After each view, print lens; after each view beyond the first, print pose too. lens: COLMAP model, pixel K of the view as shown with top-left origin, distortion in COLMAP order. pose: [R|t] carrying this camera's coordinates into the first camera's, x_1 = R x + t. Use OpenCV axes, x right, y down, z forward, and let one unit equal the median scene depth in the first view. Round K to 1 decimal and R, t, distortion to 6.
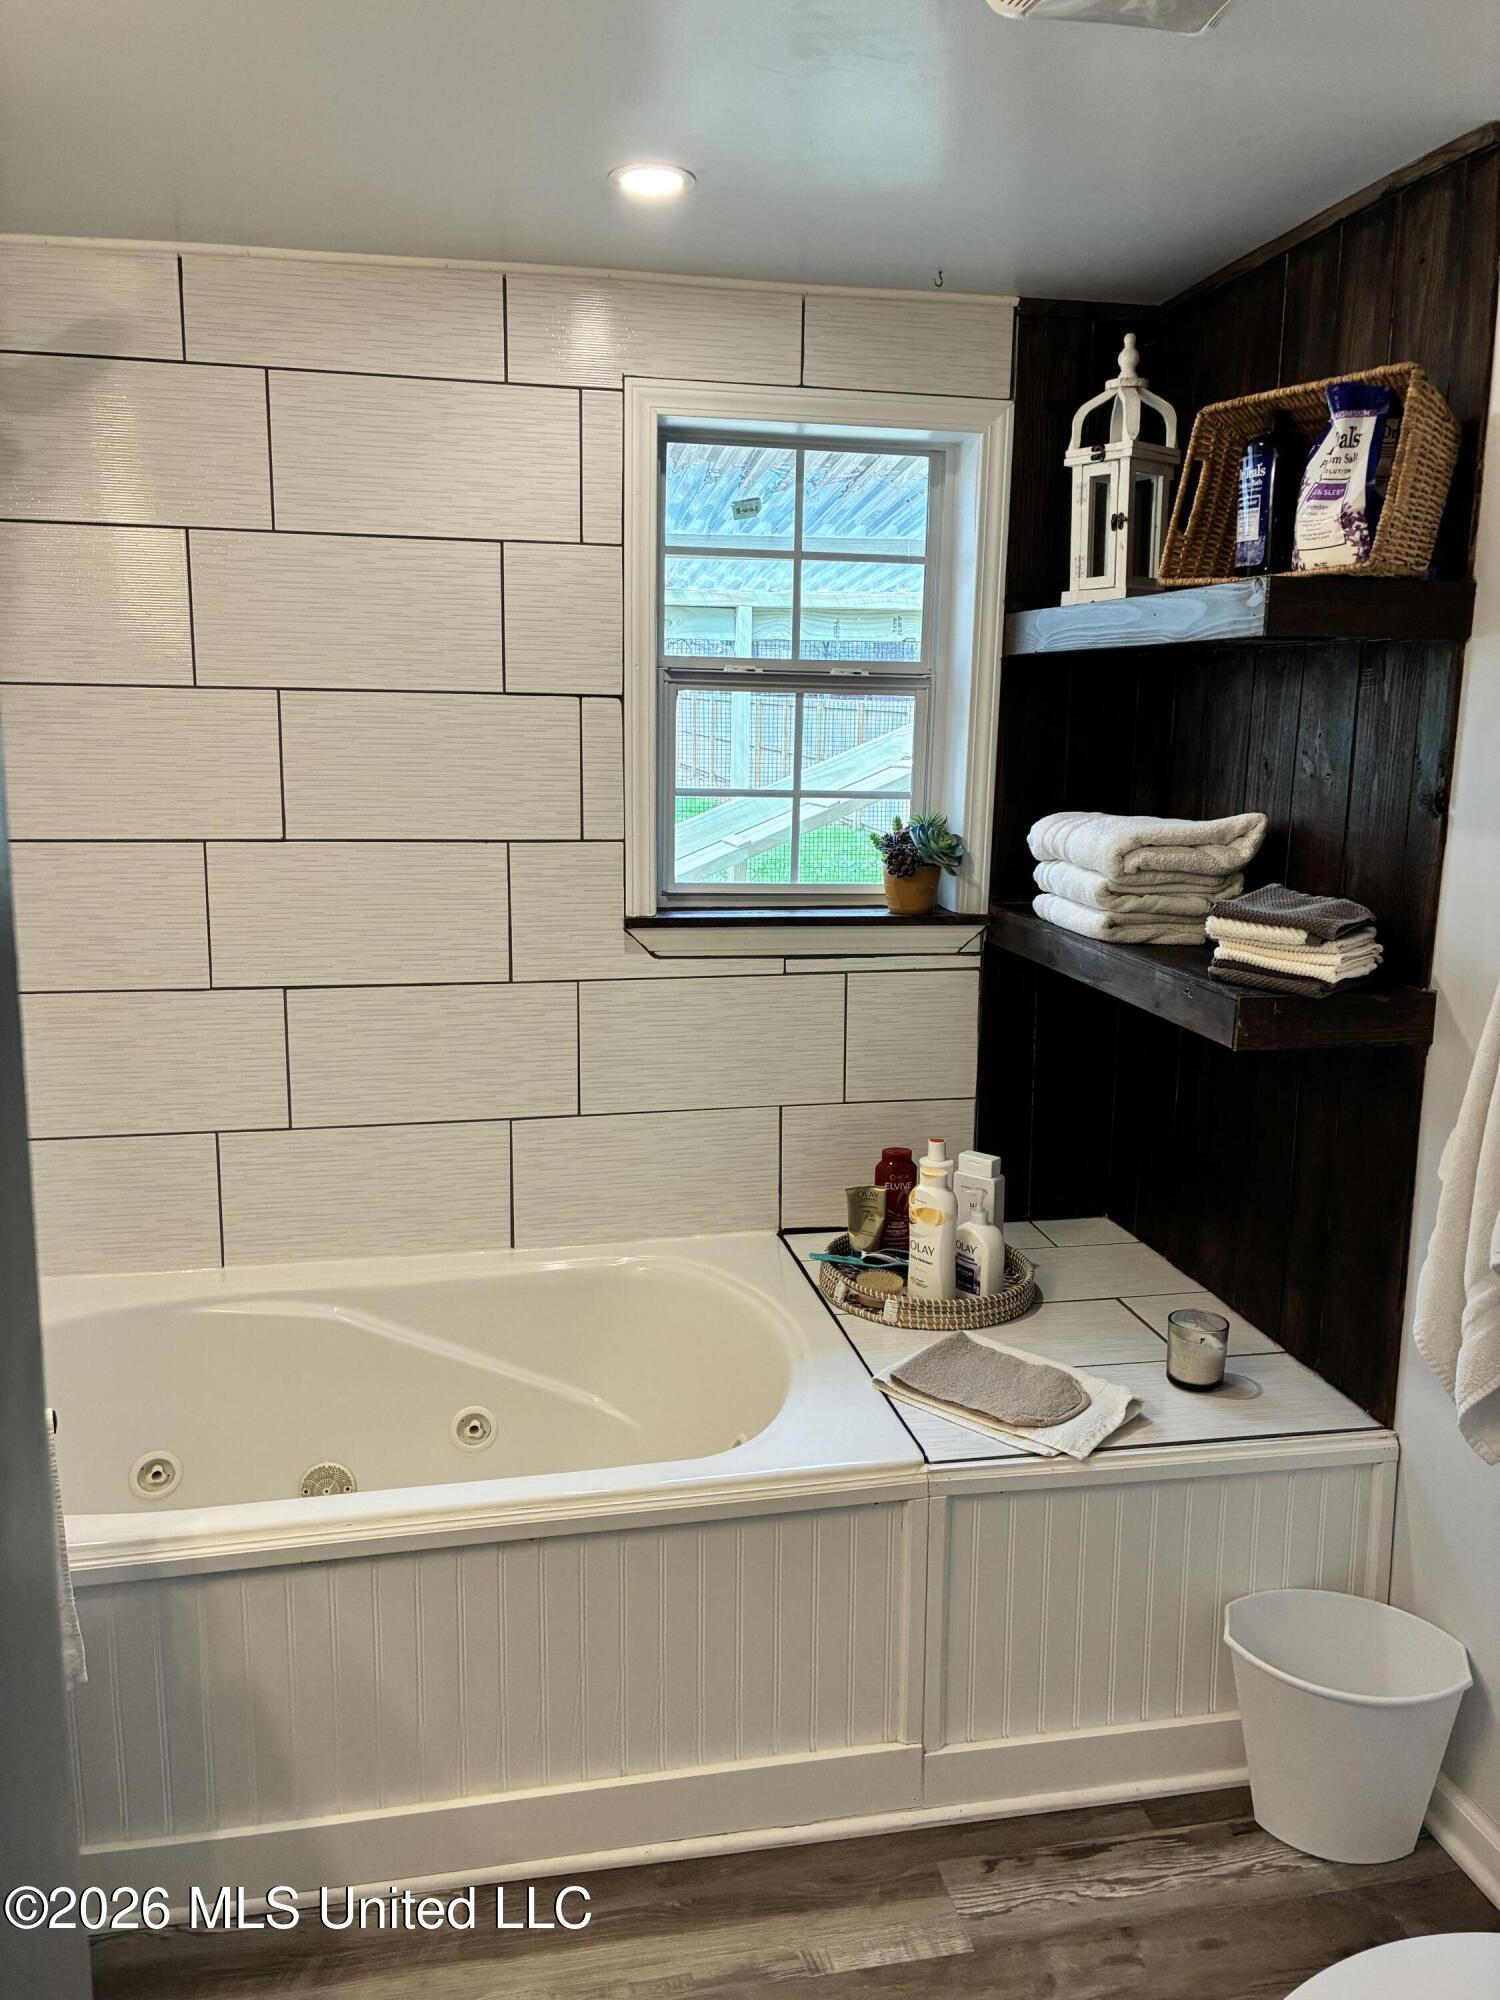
lens RADIAL K [[1525.2, 0, 753.9], [0, 1525.2, 982.8], [0, 0, 1]] dist [0.047896, -0.065180]
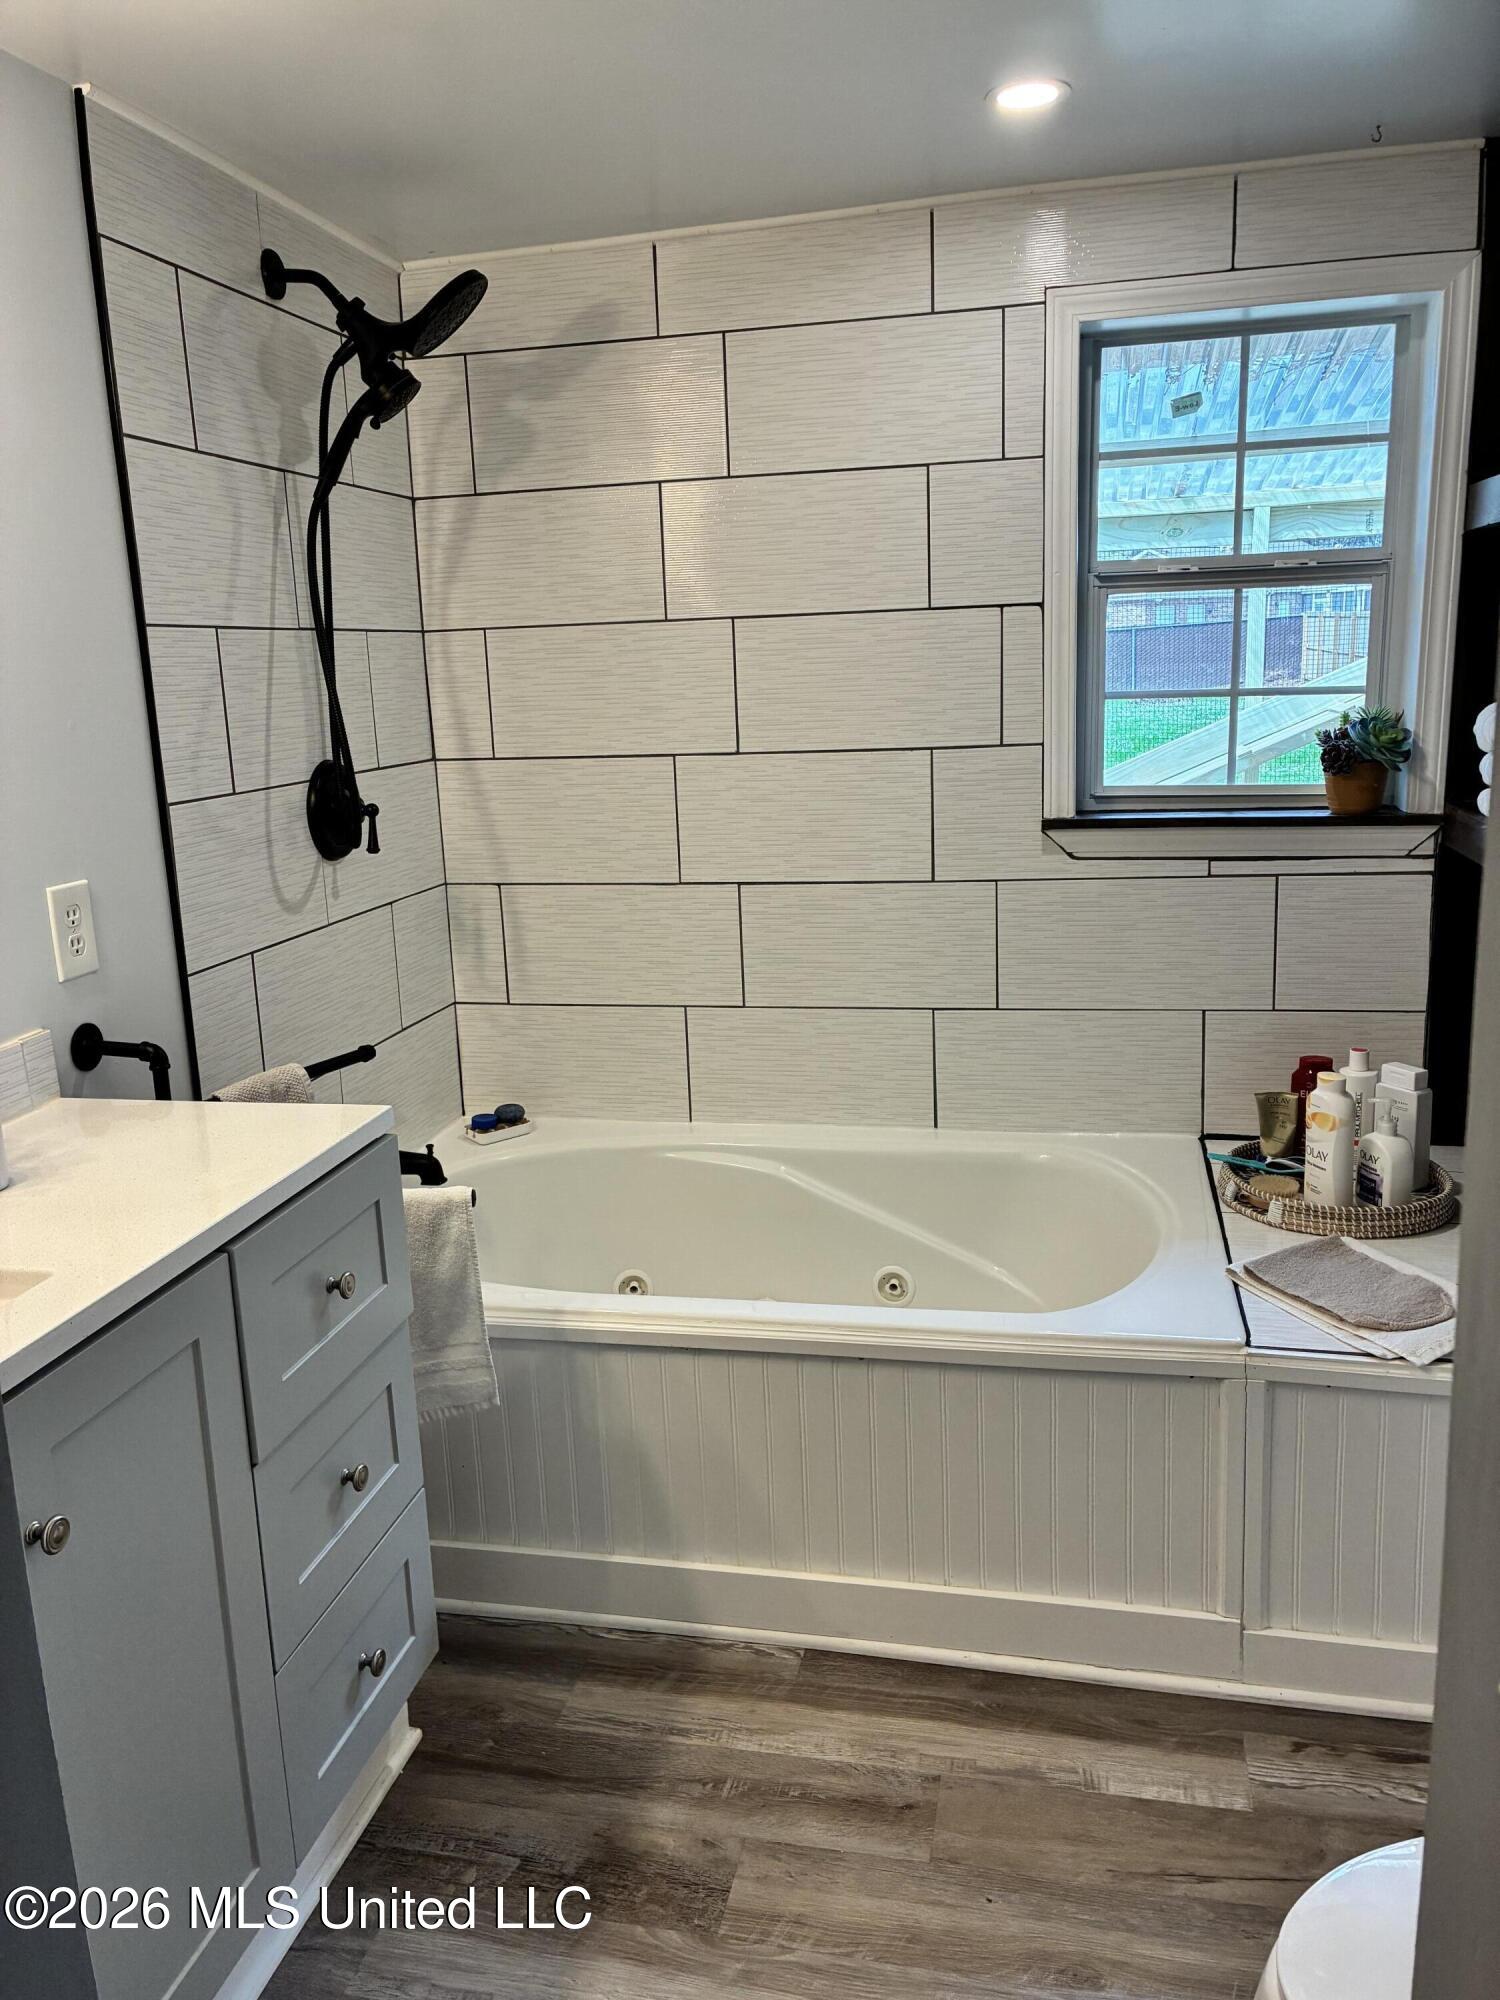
lens RADIAL K [[1525.2, 0, 742.6], [0, 1525.2, 998.5], [0, 0, 1]] dist [0.047896, -0.065180]
pose [[0.908421, 0.039435, -0.416193, 0.174374], [-0.019931, 0.998494, 0.051106, 0.030859], [0.417582, -0.038130, 0.907839, -0.038294]]
